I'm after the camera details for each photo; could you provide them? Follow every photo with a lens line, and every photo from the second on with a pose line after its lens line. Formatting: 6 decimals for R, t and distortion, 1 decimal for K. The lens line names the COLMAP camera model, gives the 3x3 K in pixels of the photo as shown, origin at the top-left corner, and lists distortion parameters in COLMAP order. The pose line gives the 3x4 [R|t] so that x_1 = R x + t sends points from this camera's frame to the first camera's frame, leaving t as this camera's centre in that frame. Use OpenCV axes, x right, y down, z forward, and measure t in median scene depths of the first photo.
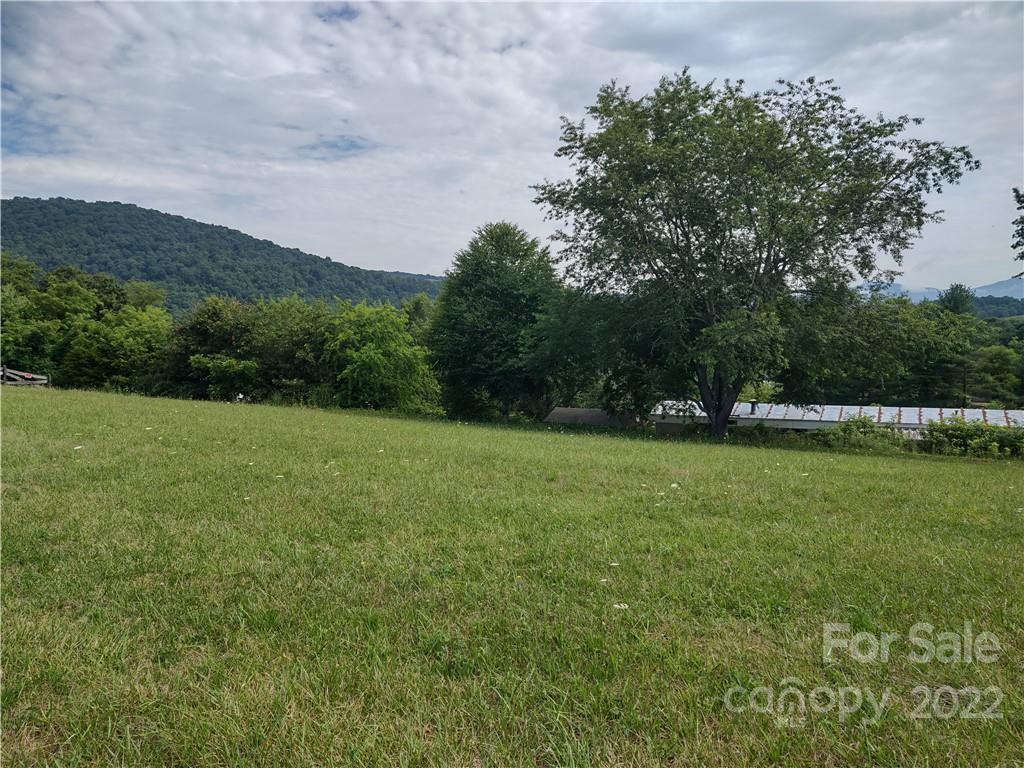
lens RADIAL K [[746.8, 0, 517.3], [0, 746.8, 384.6], [0, 0, 1]] dist [0.082098, -0.063053]
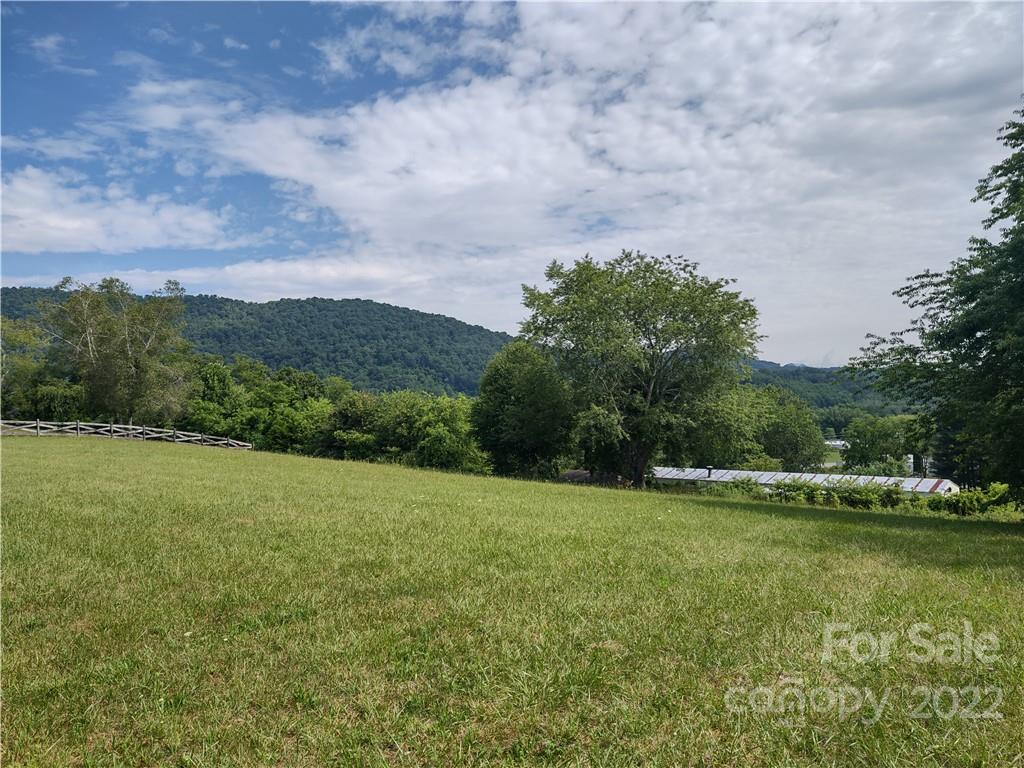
lens RADIAL K [[746.8, 0, 501.2], [0, 746.8, 392.5], [0, 0, 1]] dist [0.082098, -0.063053]
pose [[0.957670, -0.010666, -0.287669, 0.330640], [-0.015579, 0.995928, -0.088792, 0.013091], [0.287445, 0.089515, 0.953605, -0.357918]]
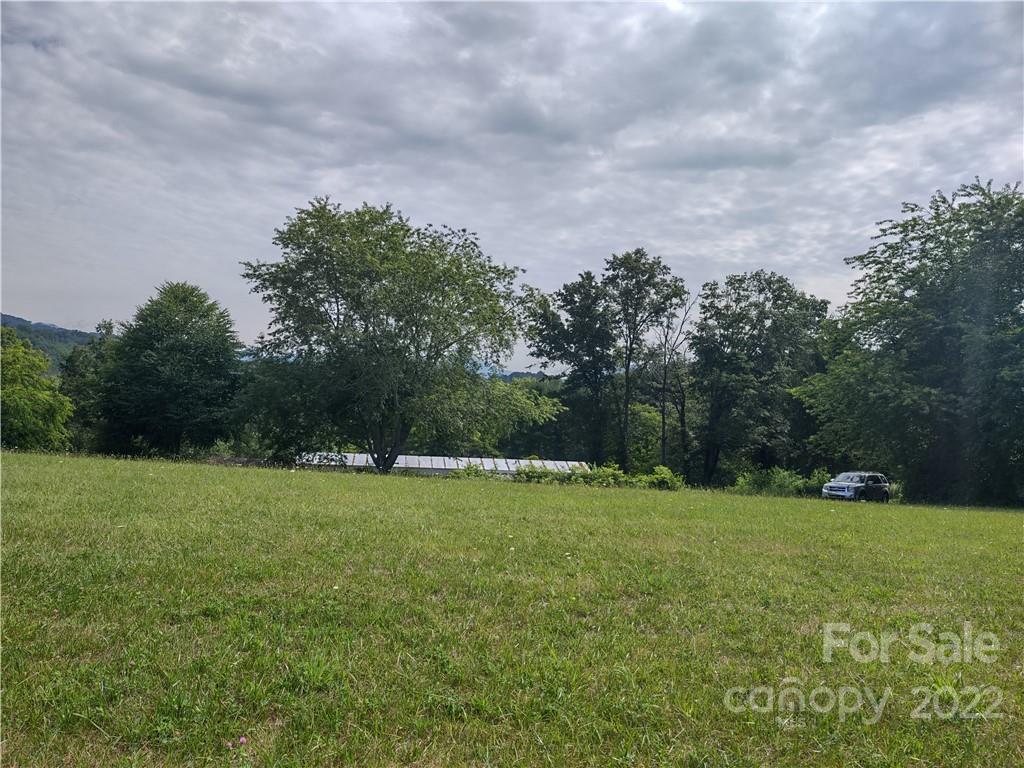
lens RADIAL K [[746.8, 0, 494.4], [0, 746.8, 390.3], [0, 0, 1]] dist [0.082098, -0.063053]
pose [[0.813157, 0.061163, 0.578822, -0.251620], [-0.024358, 0.997168, -0.071150, 0.002821], [-0.581535, 0.043757, 0.812344, -0.120855]]
